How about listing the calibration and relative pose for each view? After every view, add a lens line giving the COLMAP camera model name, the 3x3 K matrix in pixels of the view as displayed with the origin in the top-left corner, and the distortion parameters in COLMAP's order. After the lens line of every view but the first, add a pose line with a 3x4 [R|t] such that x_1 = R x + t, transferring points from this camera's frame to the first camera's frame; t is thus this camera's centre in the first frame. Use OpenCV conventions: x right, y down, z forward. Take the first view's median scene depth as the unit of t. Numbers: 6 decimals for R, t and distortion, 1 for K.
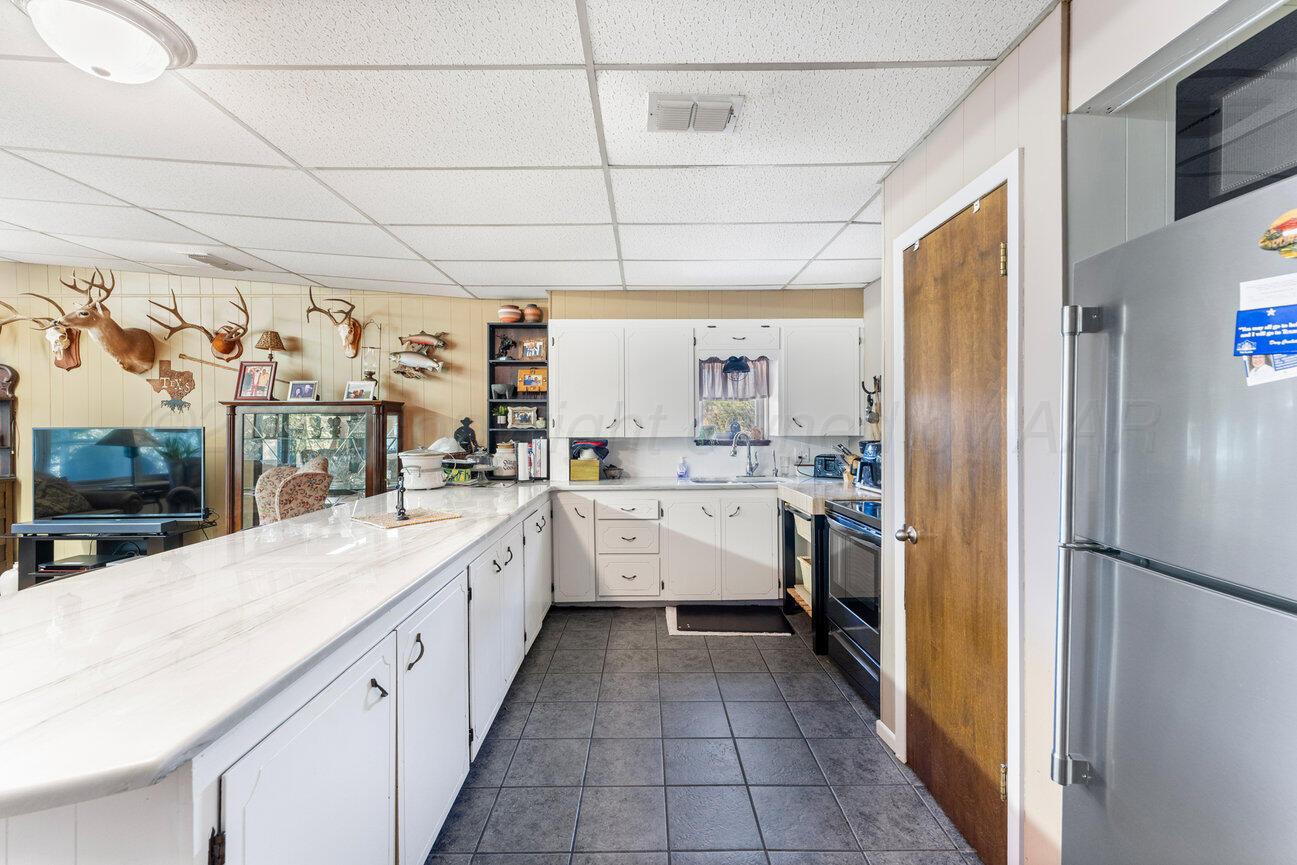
lens RADIAL K [[535.5, 0, 647.4], [0, 535.5, 417.8], [0, 0, 1]] dist [-0.000039, -0.000174]
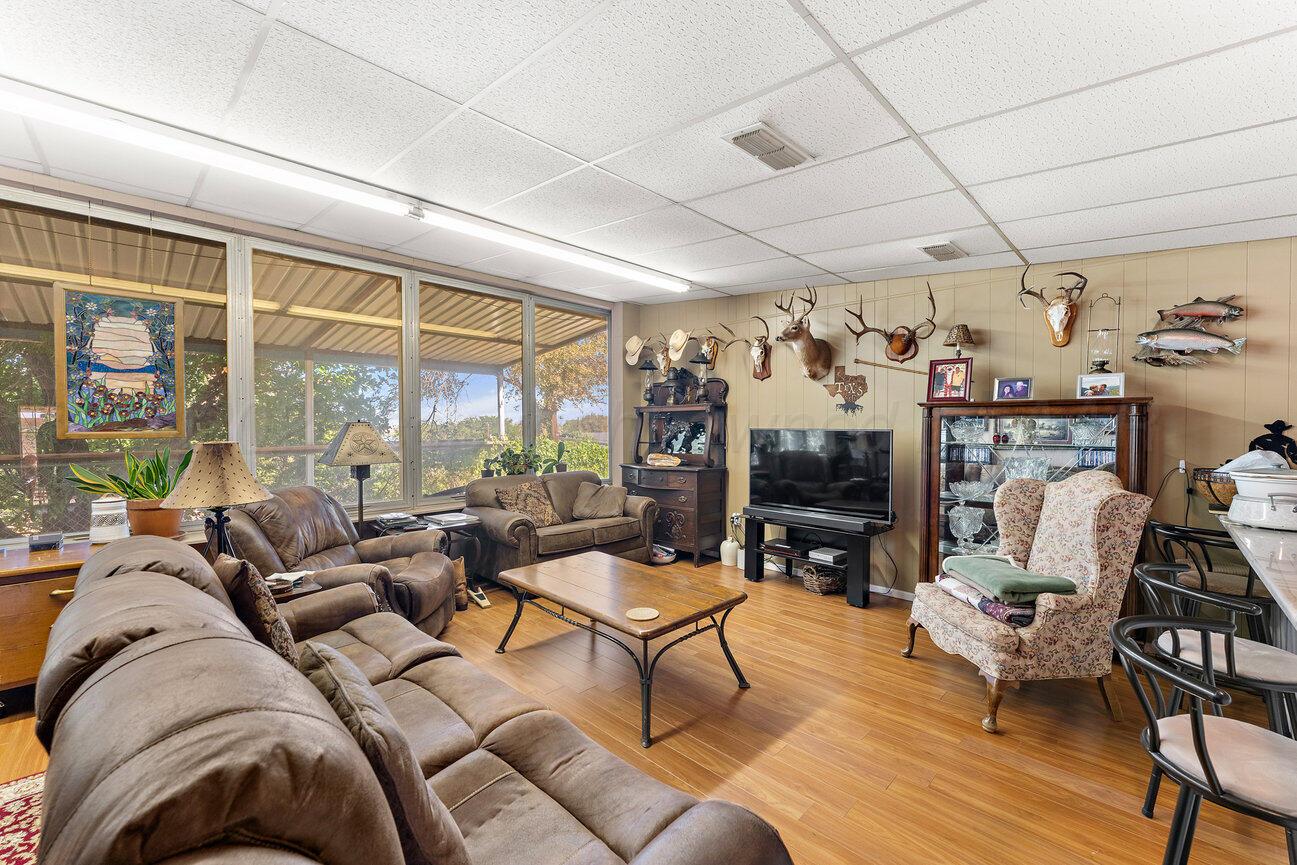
lens RADIAL K [[528.1, 0, 655.8], [0, 528.1, 428.4], [0, 0, 1]] dist [0.000659, 0.000046]
pose [[0.709505, 0.011563, -0.704605, -0.436634], [-0.001926, 0.999893, 0.014470, 0.001621], [0.704697, -0.008910, 0.709452, 0.000418]]
